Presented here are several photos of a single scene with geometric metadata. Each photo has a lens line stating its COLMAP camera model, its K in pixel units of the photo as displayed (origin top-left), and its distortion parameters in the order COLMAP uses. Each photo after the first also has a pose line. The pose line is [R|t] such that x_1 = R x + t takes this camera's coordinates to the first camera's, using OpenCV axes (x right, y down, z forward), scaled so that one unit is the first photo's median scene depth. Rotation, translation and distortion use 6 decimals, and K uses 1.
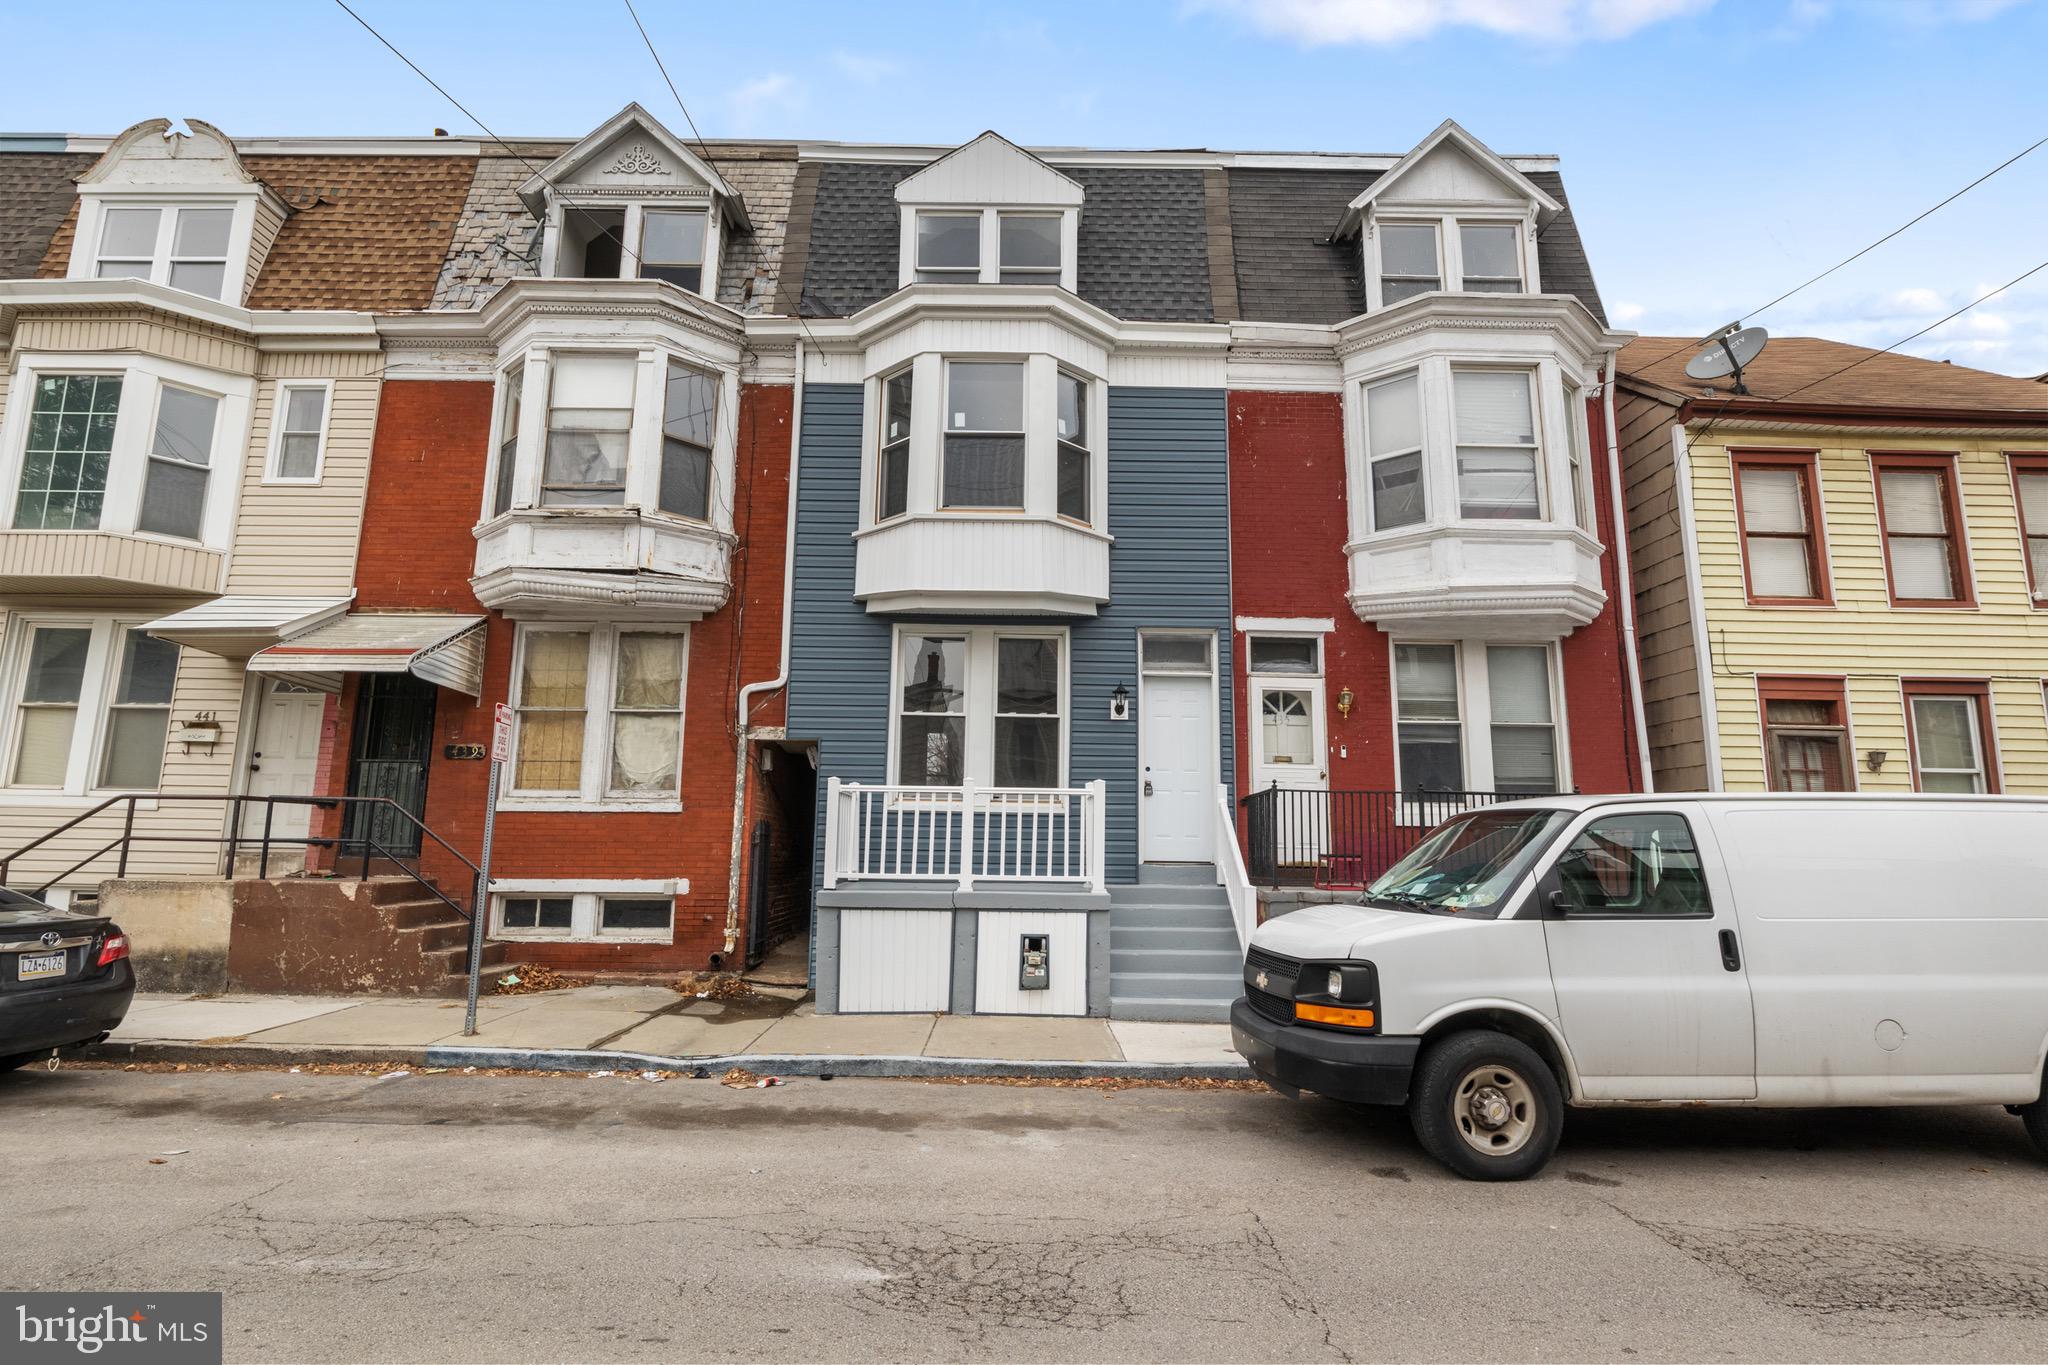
lens RADIAL K [[1043.3, 0, 1033.8], [0, 1043.3, 594.9], [0, 0, 1]] dist [-0.007465, -0.000469]
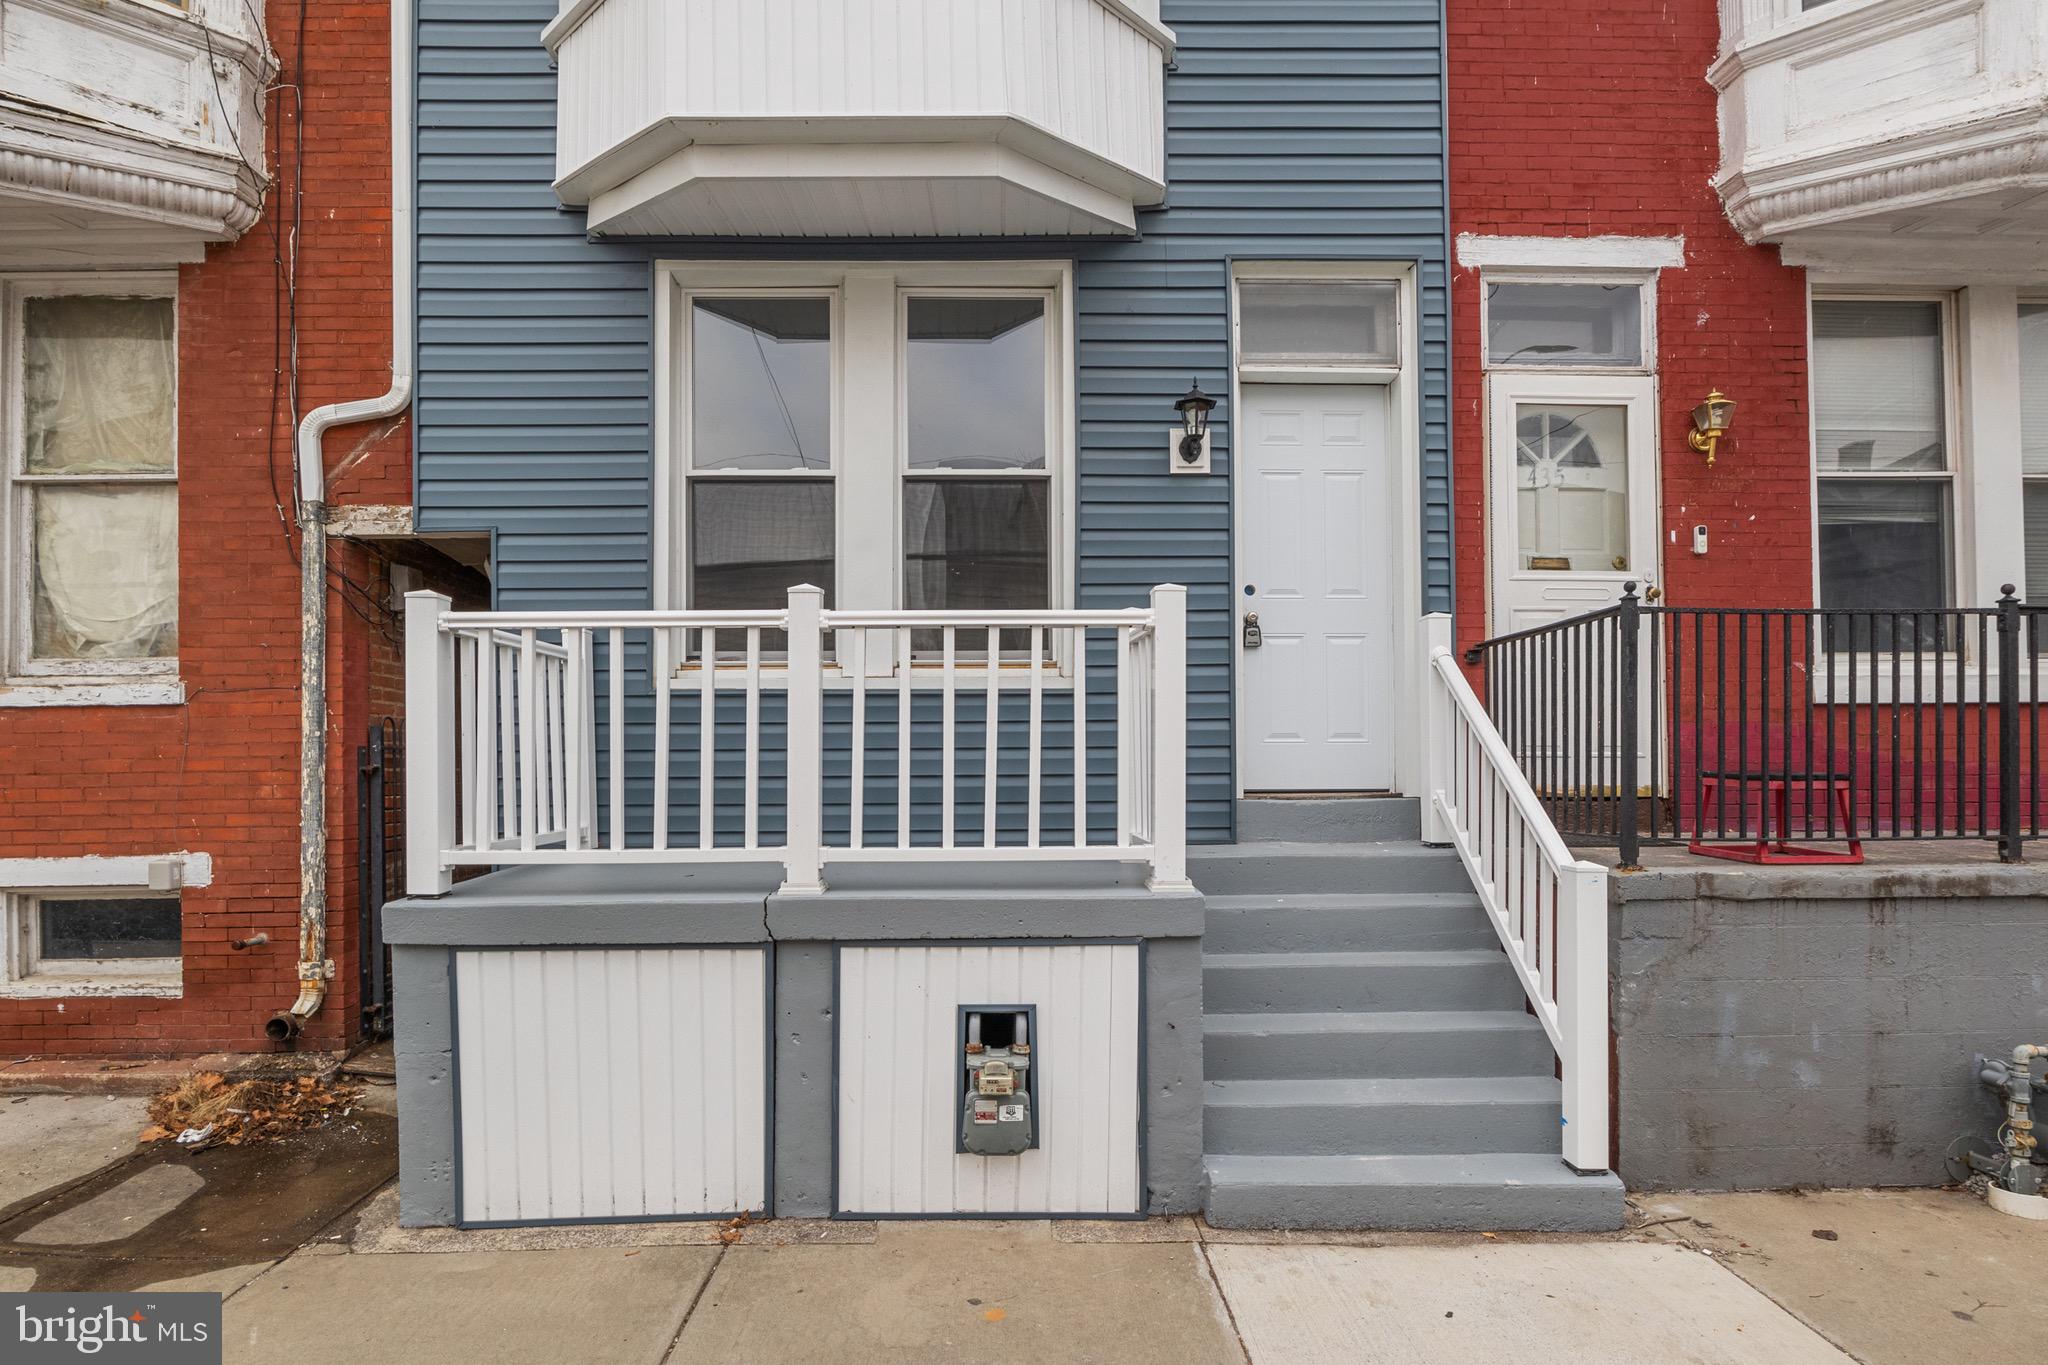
lens RADIAL K [[1060.3, 0, 1024.9], [0, 1060.3, 722.8], [0, 0, 1]] dist [-0.002190, -0.000061]
pose [[0.999771, -0.019778, 0.008145, 0.008421], [0.017659, 0.978099, 0.207390, 0.130860], [-0.012068, -0.207199, 0.978224, 0.563061]]
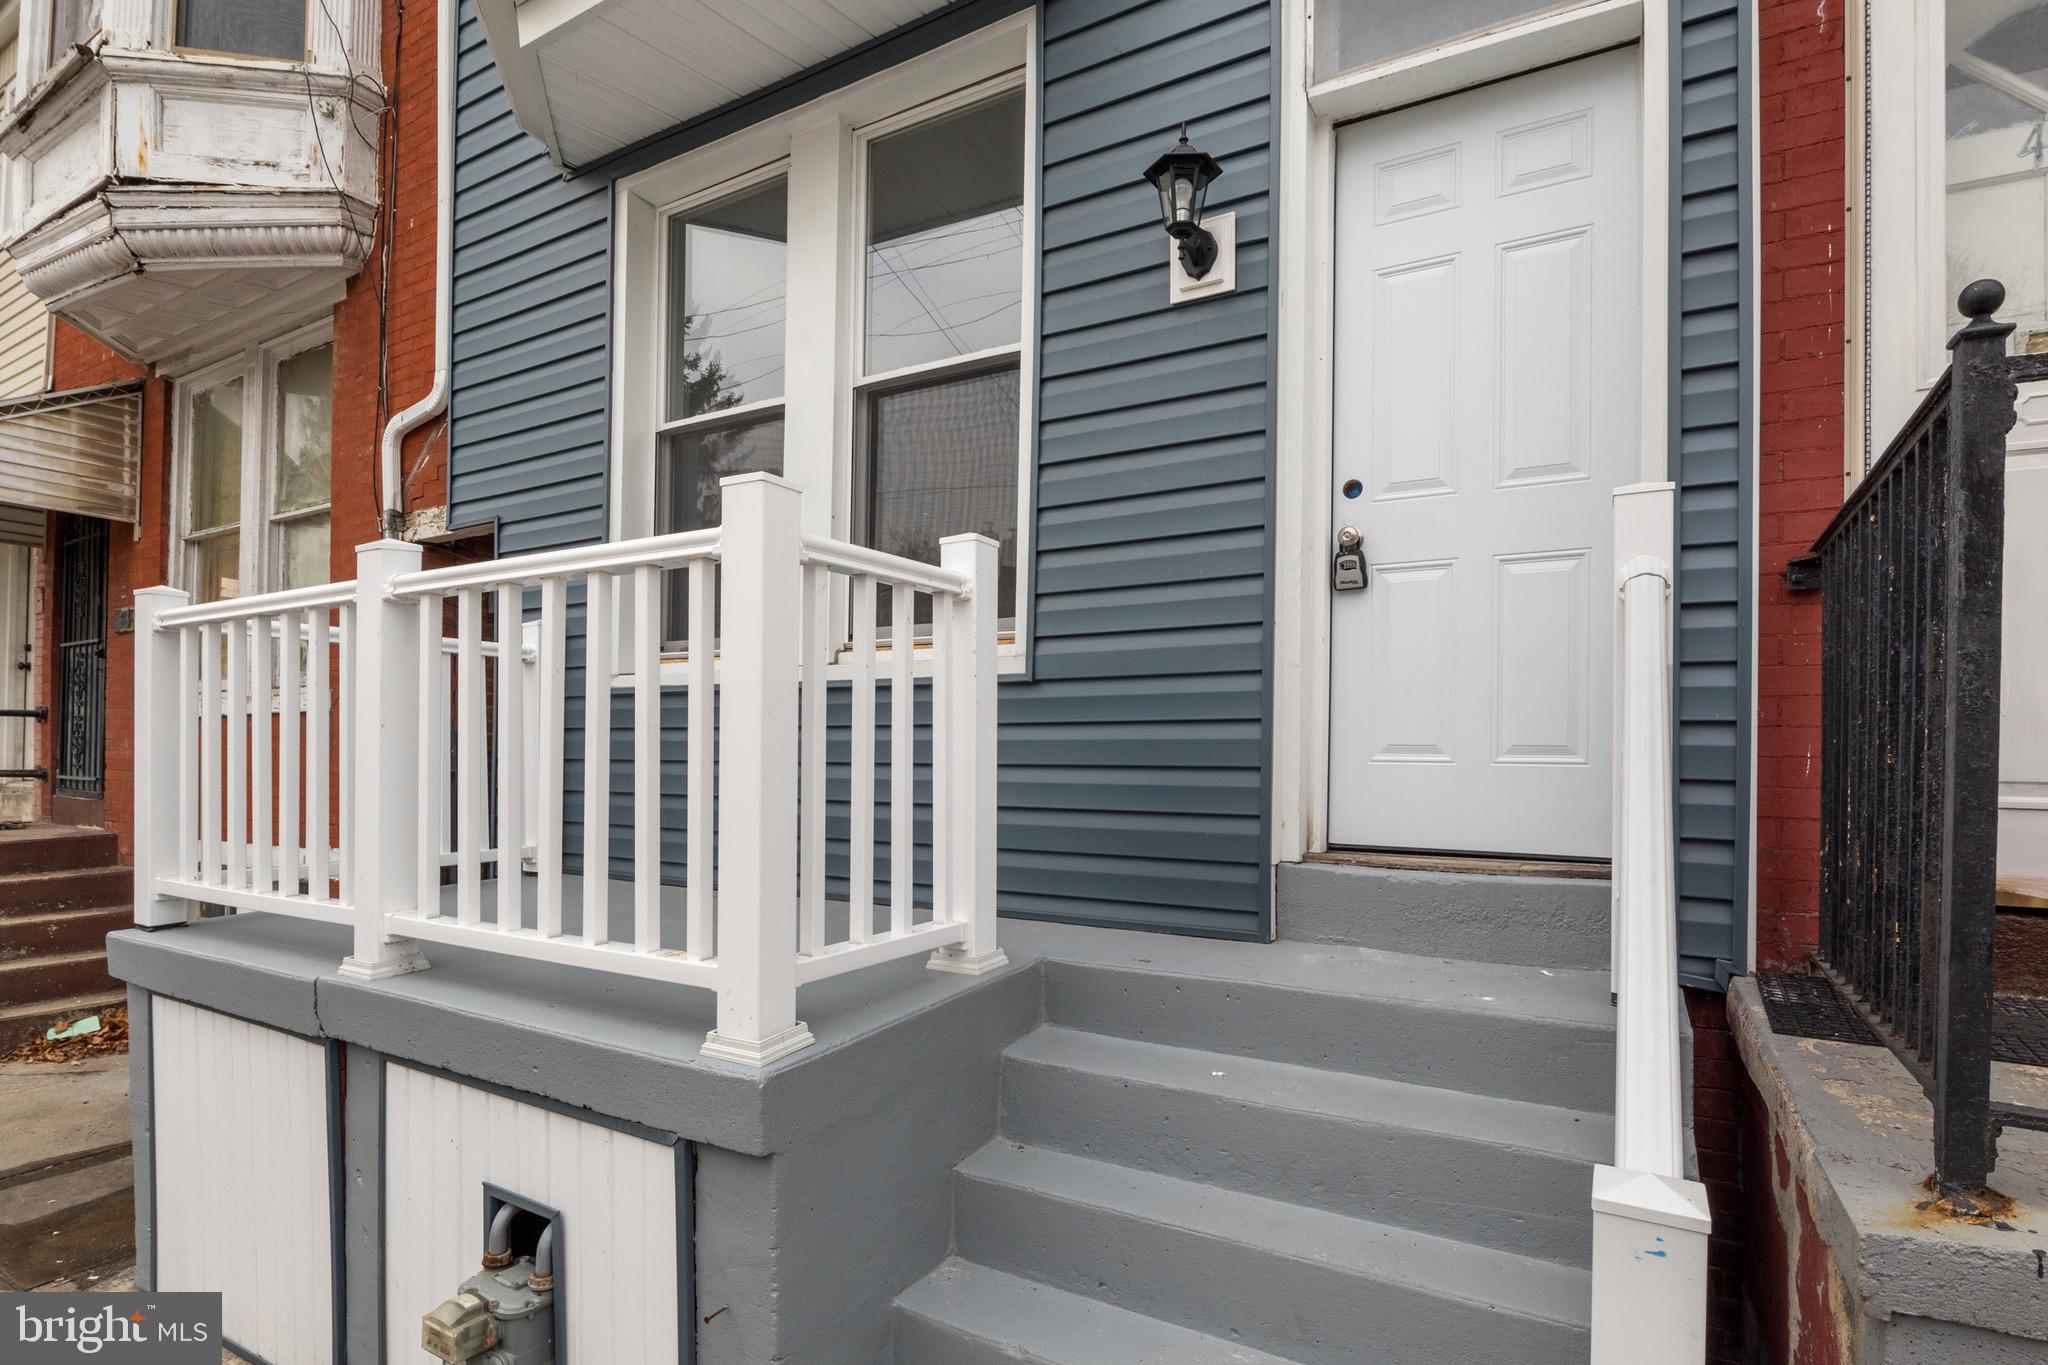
lens RADIAL K [[1058.0, 0, 1027.9], [0, 1058.0, 735.7], [0, 0, 1]] dist [-0.003660, -0.001725]
pose [[0.853176, -0.016706, -0.521356, 0.180684], [0.132585, 0.973607, 0.185772, 0.172704], [0.504493, -0.227620, 0.832872, 0.759284]]
